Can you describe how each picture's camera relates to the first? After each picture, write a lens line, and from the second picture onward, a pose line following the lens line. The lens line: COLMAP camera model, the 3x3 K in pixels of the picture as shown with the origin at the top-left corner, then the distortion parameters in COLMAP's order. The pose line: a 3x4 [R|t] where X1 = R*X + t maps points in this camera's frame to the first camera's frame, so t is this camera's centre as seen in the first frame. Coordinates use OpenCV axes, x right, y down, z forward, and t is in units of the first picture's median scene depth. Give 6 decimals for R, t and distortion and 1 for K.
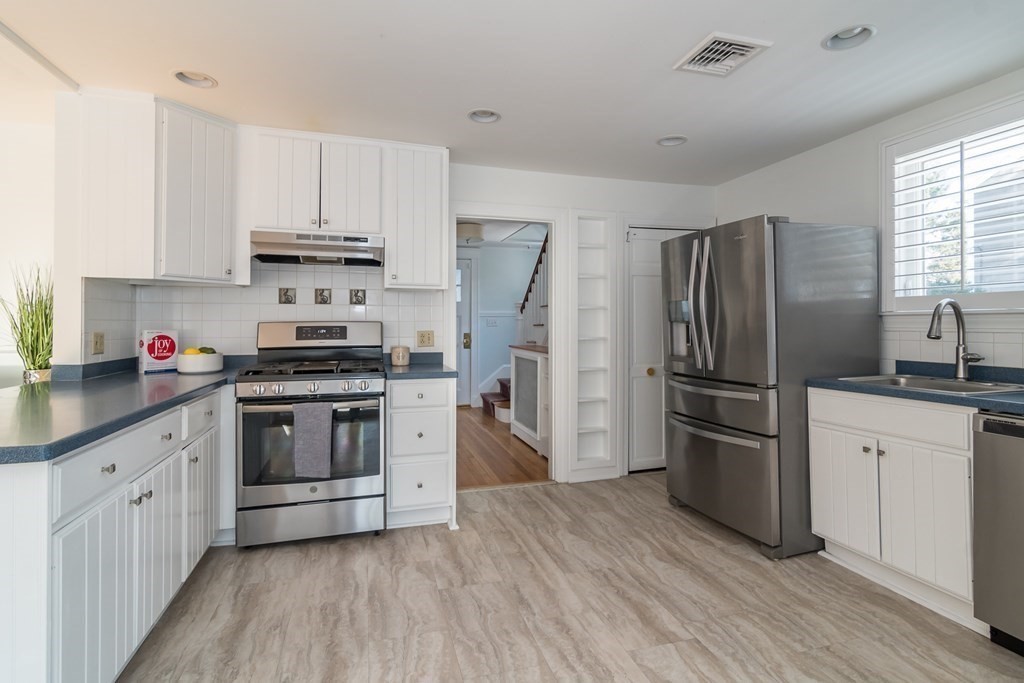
lens RADIAL K [[500.2, 0, 518.3], [0, 500.2, 322.4], [0, 0, 1]] dist [-0.010919, 0.001879]
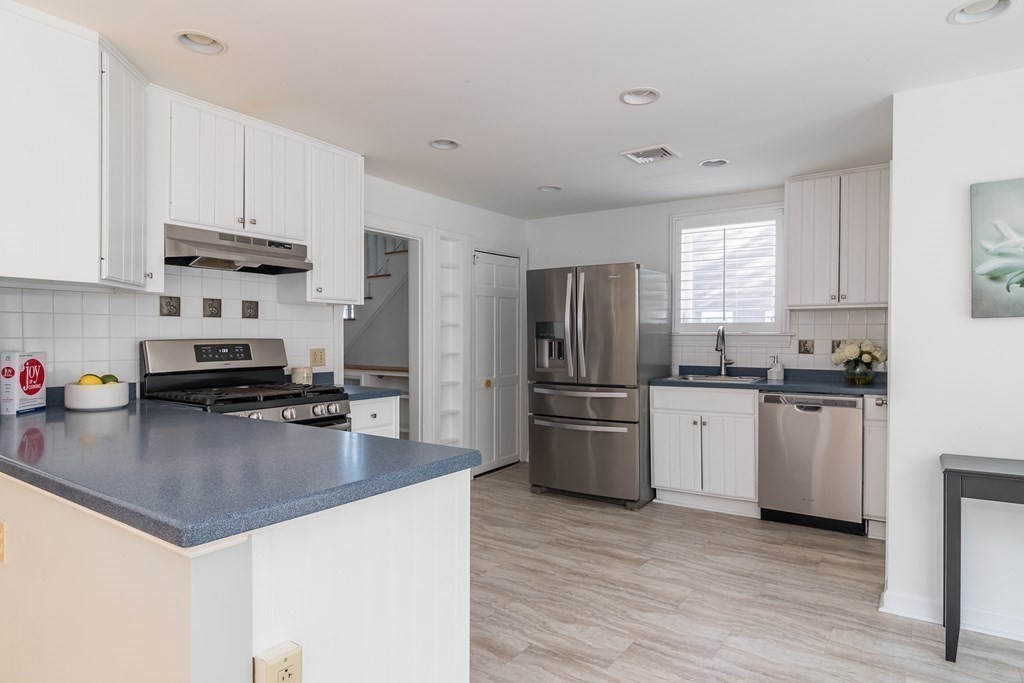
lens RADIAL K [[585.2, 0, 511.8], [0, 585.2, 339.9], [0, 0, 1]] dist [0.009971, -0.003485]
pose [[0.784774, -0.001170, 0.619781, -0.697865], [-0.005454, 0.999946, 0.008793, -0.012439], [-0.619758, -0.010280, 0.784726, -0.062308]]
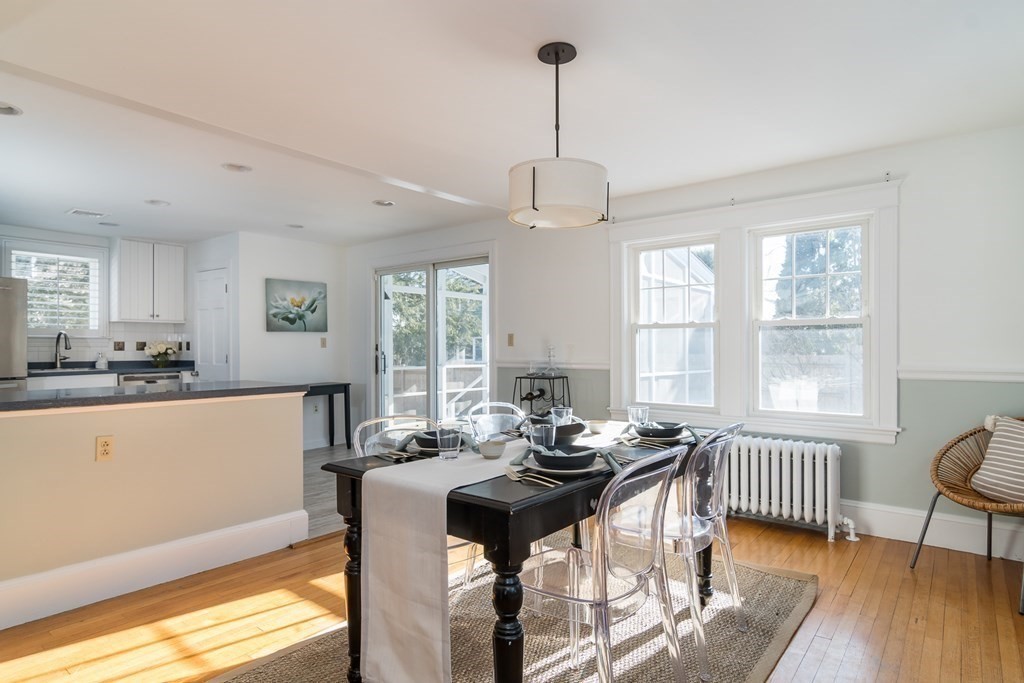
lens RADIAL K [[585.2, 0, 513.0], [0, 585.2, 344.9], [0, 0, 1]] dist [0.009971, -0.003485]
pose [[-0.568643, 0.004611, 0.822571, -1.944852], [-0.000611, 0.999982, -0.006028, 0.022254], [-0.822584, -0.003930, -0.568630, 0.686818]]
